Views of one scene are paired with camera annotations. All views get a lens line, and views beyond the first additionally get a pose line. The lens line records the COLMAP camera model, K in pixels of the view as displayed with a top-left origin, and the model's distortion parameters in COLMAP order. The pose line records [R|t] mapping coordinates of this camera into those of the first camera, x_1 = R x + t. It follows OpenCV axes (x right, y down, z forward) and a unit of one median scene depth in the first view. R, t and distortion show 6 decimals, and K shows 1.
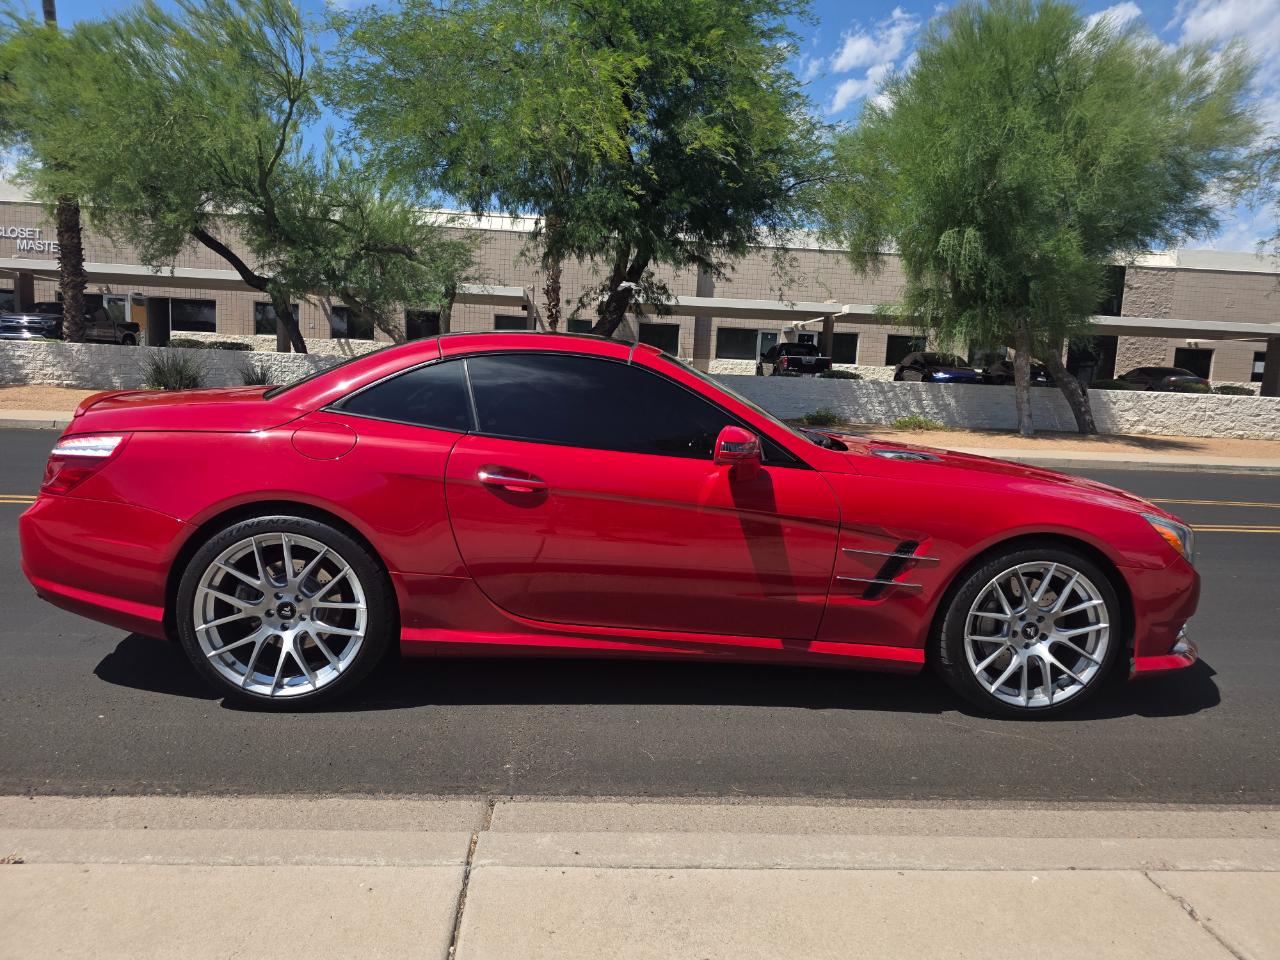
lens RADIAL K [[870.3, 0, 633.9], [0, 870.3, 470.3], [0, 0, 1]] dist [0.035486, -0.032142]
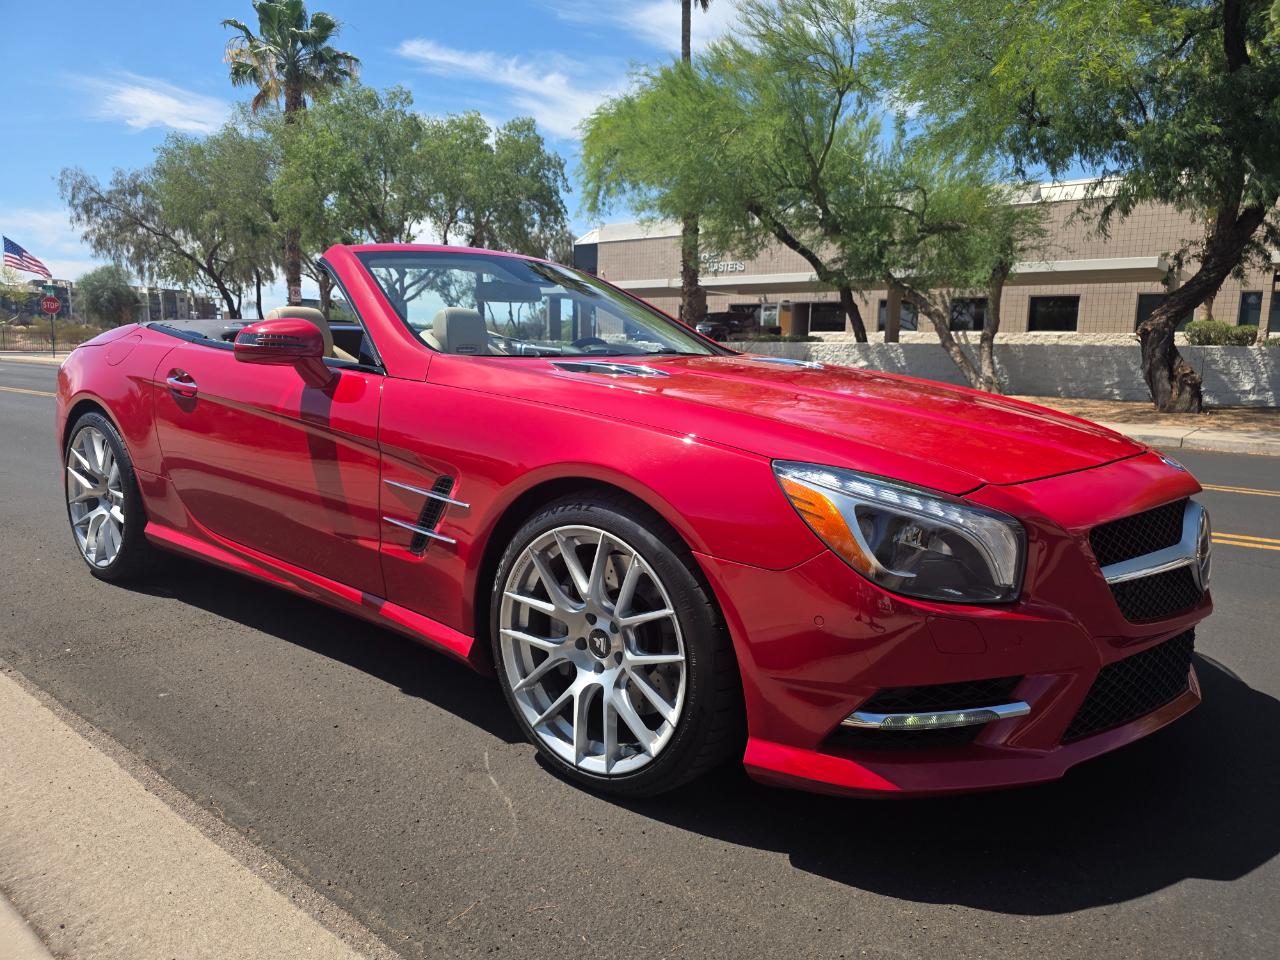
lens RADIAL K [[870.3, 0, 637.3], [0, 870.3, 473.0], [0, 0, 1]] dist [0.035486, -0.032142]
pose [[0.732174, 0.064978, -0.678011, 0.153150], [-0.064595, 0.997577, 0.025848, 0.008791], [0.678048, 0.024871, 0.734597, 0.101699]]
